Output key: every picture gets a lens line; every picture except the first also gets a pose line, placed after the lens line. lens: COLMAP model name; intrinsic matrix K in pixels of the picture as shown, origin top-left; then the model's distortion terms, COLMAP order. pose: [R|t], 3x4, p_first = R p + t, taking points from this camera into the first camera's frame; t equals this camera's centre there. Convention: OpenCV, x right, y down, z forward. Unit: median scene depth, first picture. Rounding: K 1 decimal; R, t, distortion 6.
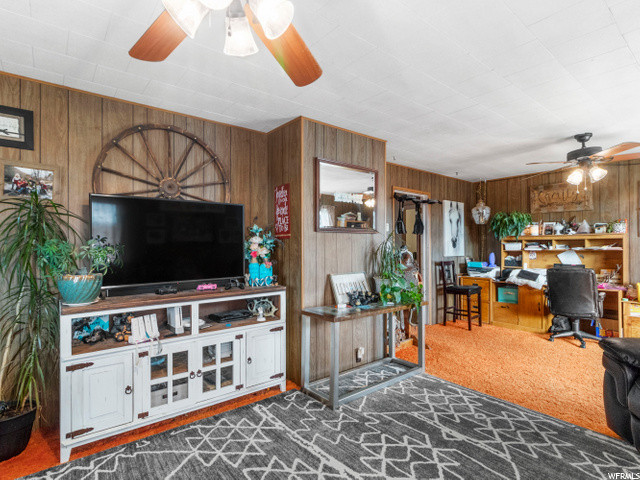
lens RADIAL K [[329.5, 0, 326.7], [0, 329.5, 241.3], [0, 0, 1]] dist [0.000216, 0.000651]
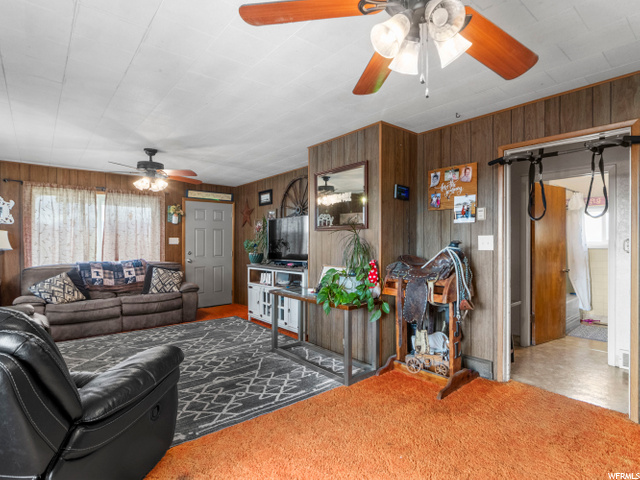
lens RADIAL K [[329.5, 0, 326.7], [0, 329.5, 241.3], [0, 0, 1]] dist [0.000216, 0.000651]
pose [[0.038293, 0.001333, -0.999266, 1.666636], [0.016272, 0.999866, 0.001957, 0.012942], [0.999134, -0.016335, 0.038266, 1.312704]]
